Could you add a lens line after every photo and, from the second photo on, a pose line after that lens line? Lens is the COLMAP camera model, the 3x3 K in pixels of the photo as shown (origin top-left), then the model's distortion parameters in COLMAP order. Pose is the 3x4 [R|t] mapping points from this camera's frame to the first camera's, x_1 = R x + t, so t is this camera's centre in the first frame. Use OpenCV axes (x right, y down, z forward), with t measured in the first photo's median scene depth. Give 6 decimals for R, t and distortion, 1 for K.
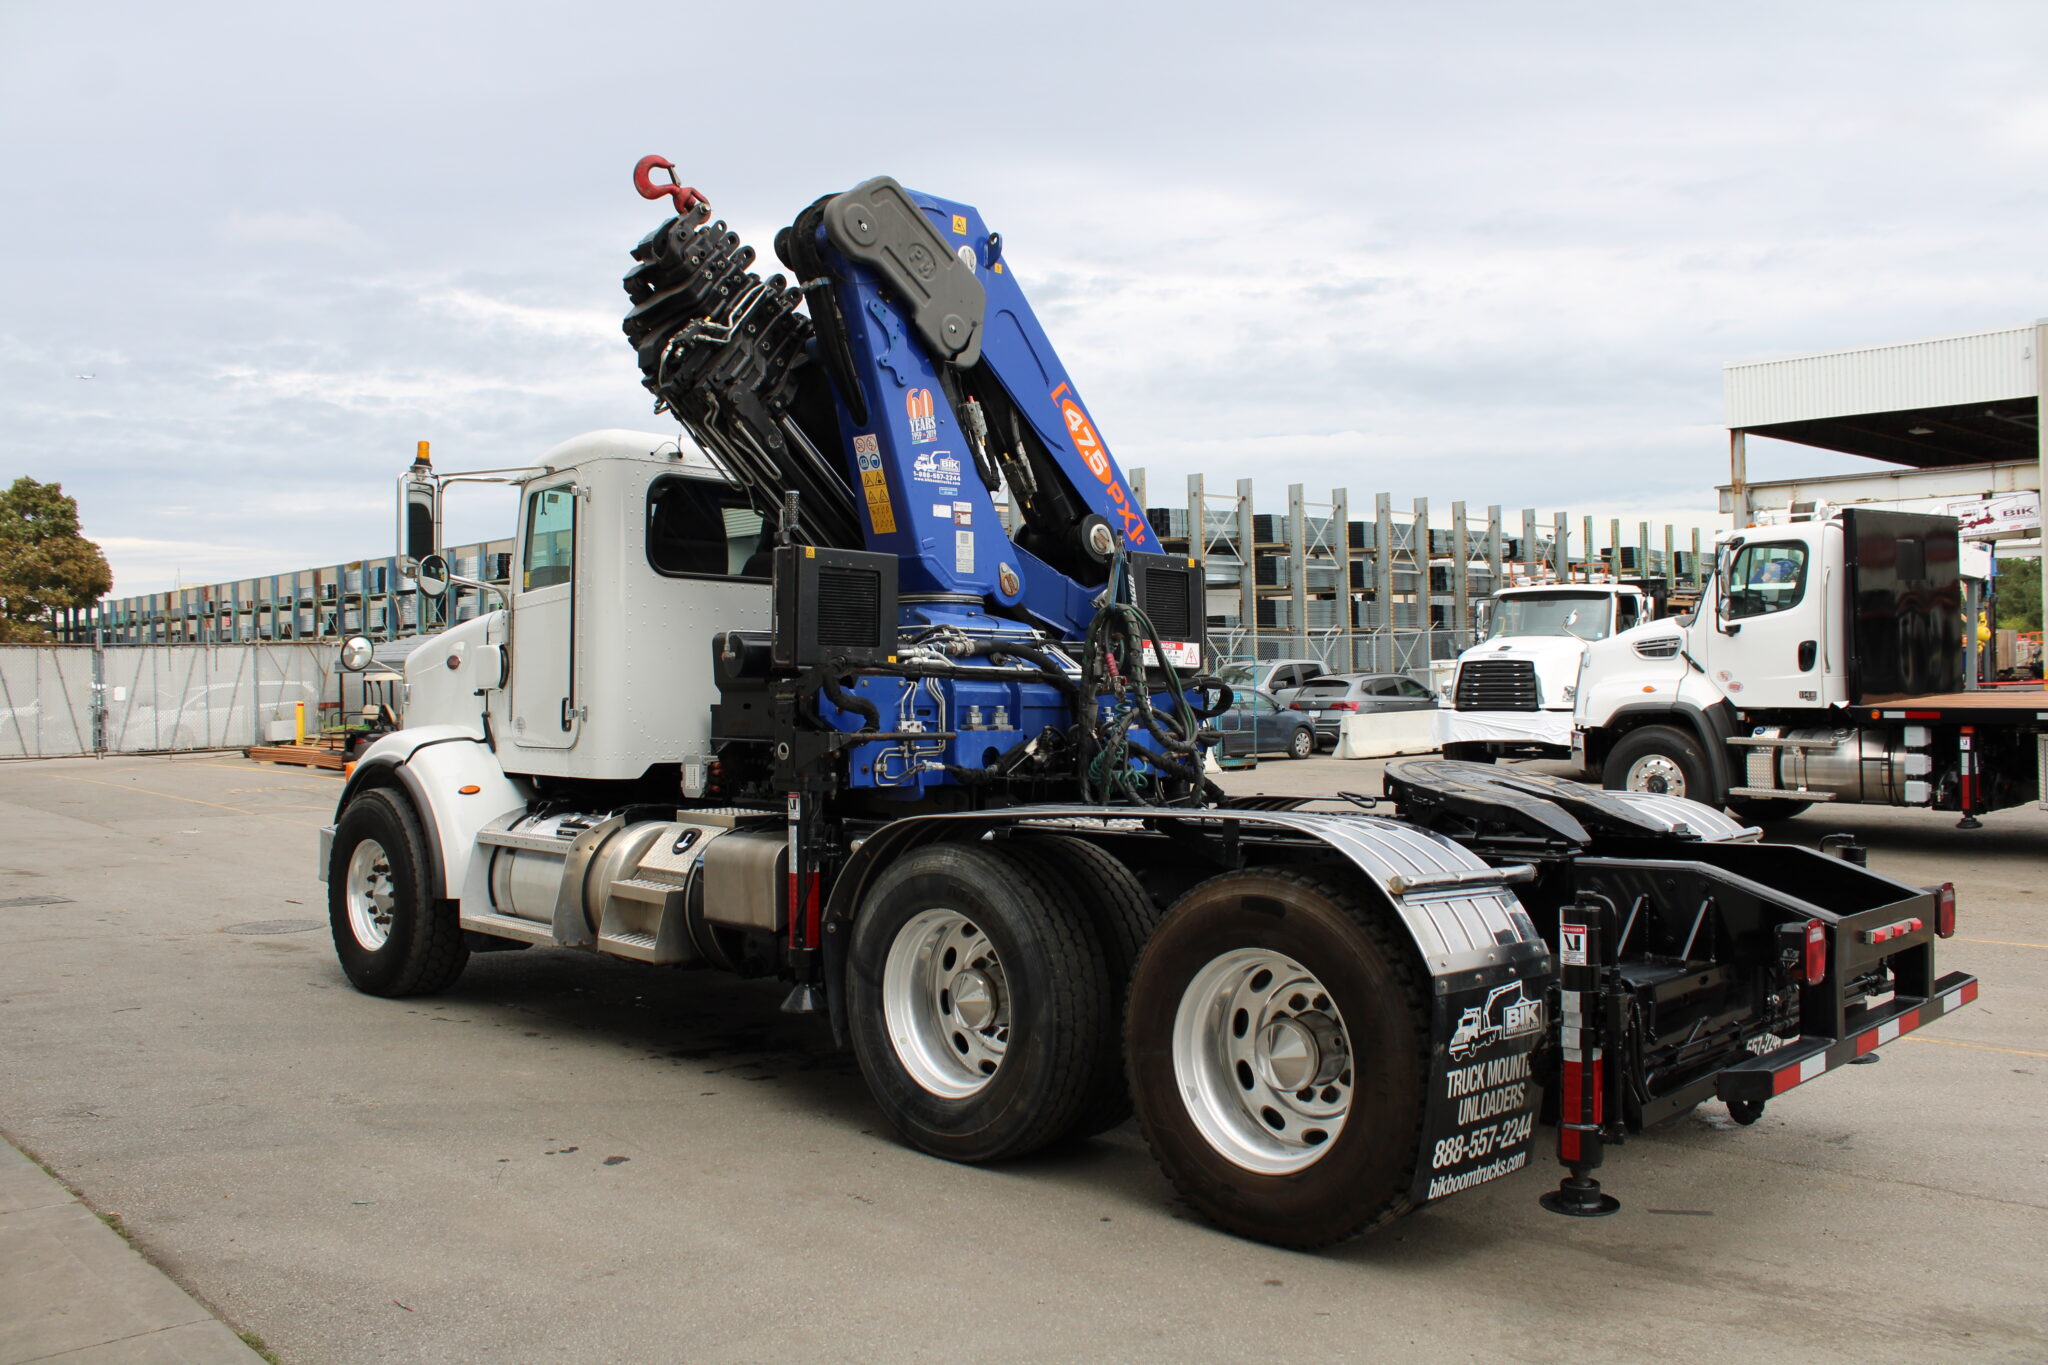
lens RADIAL K [[1716.7, 0, 1034.5], [0, 1716.7, 665.3], [0, 0, 1]] dist [-0.166239, 0.149792]
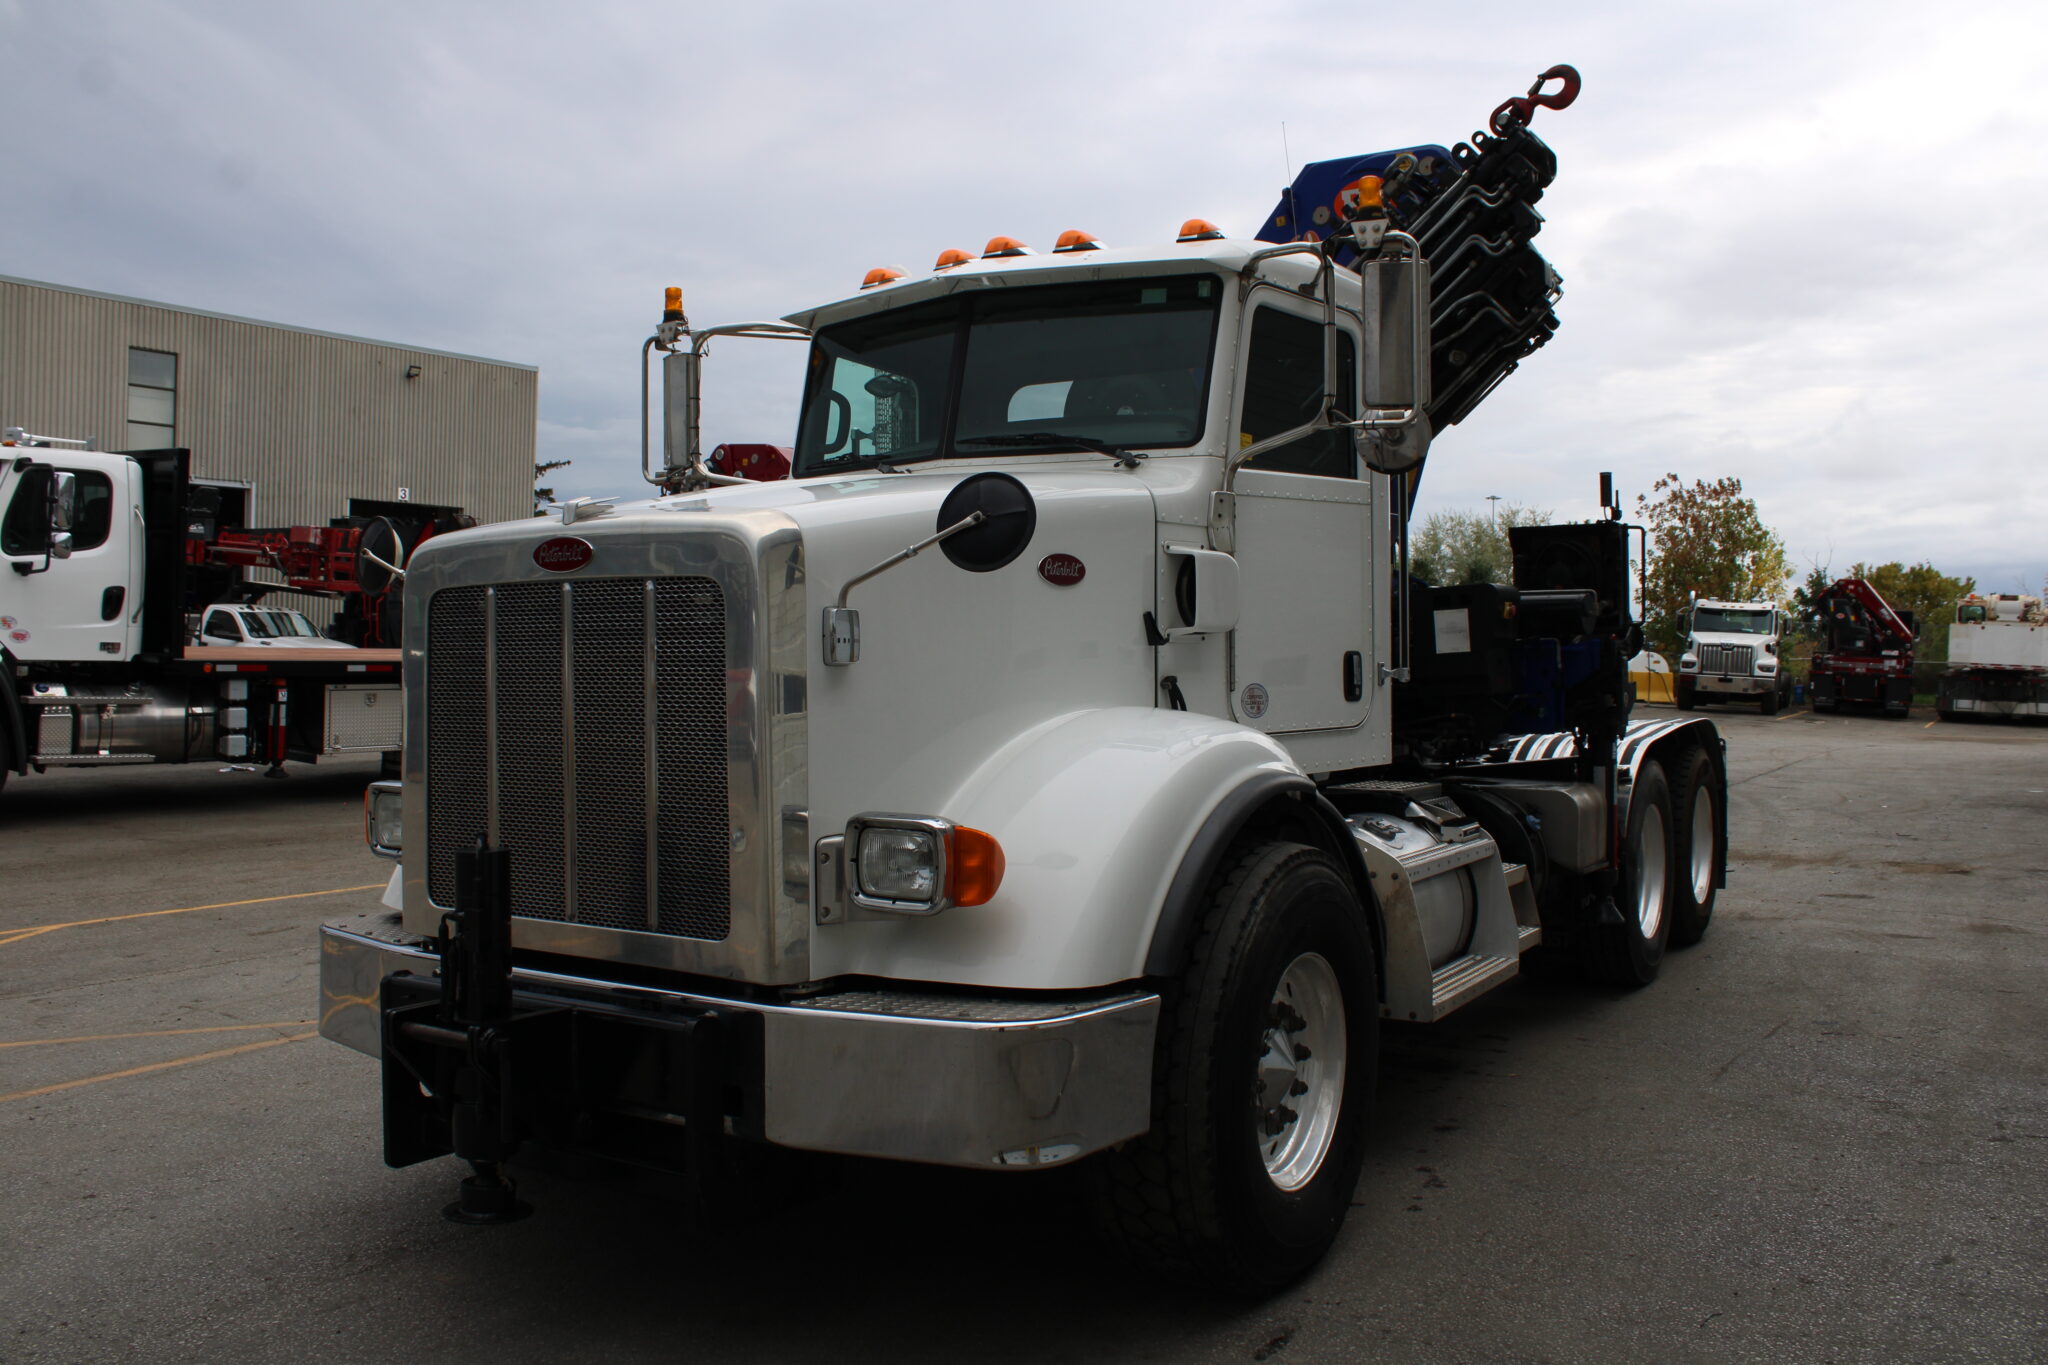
lens RADIAL K [[1716.7, 0, 1006.8], [0, 1716.7, 658.0], [0, 0, 1]] dist [-0.166239, 0.149792]
pose [[-0.216093, -0.001744, 0.976371, -1.000493], [-0.024220, 0.999700, -0.003575, 0.030166], [-0.976072, -0.024420, -0.216070, 1.415054]]
